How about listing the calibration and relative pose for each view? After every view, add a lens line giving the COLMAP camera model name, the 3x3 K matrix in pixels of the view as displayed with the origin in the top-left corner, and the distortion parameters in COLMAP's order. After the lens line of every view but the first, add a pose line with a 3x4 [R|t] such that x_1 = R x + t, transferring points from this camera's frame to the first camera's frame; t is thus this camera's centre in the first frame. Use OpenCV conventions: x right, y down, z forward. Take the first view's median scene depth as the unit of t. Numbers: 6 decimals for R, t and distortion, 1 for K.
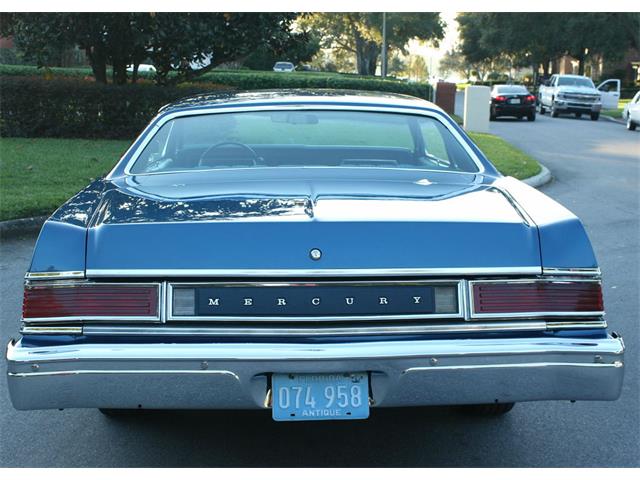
lens RADIAL K [[1118.6, 0, 317.0], [0, 1118.6, 235.7], [0, 0, 1]] dist [-0.026251, 0.000000]
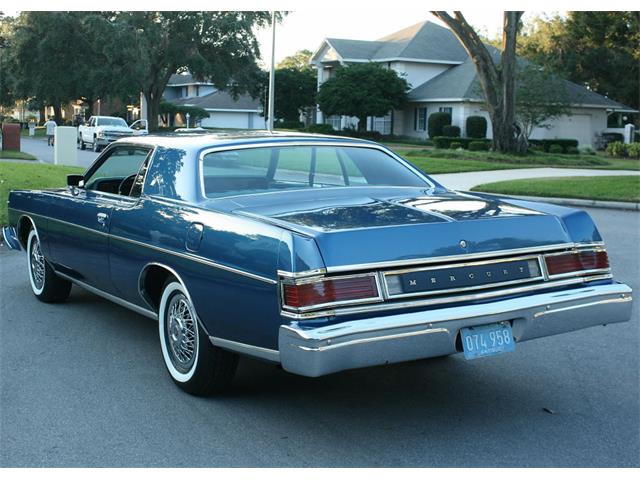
lens RADIAL K [[959.5, 0, 320.9], [0, 959.5, 234.8], [0, 0, 1]] dist [-0.079181, 0.000000]
pose [[0.873441, -0.062469, 0.482906, -0.546142], [0.071681, 0.997427, -0.000625, -0.005404], [-0.481624, 0.035161, 0.875672, 0.006811]]
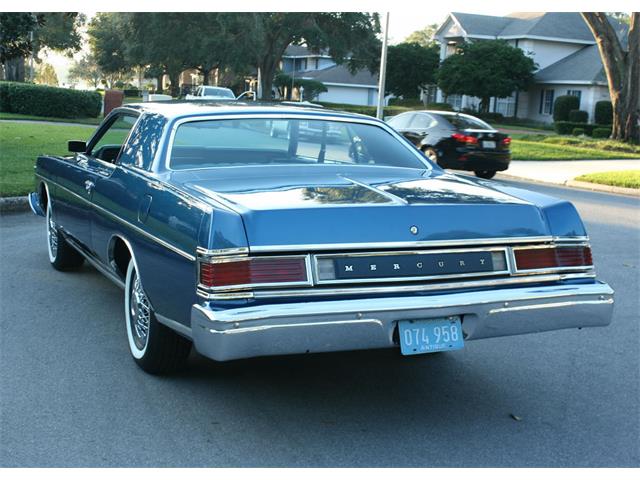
lens RADIAL K [[1002.7, 0, 323.4], [0, 1002.7, 245.9], [0, 0, 1]] dist [-0.068164, 0.000000]
pose [[0.929759, -0.026768, 0.367194, -0.390571], [0.020158, 0.999559, 0.021823, 0.005136], [-0.367616, -0.012888, 0.929888, -0.050384]]
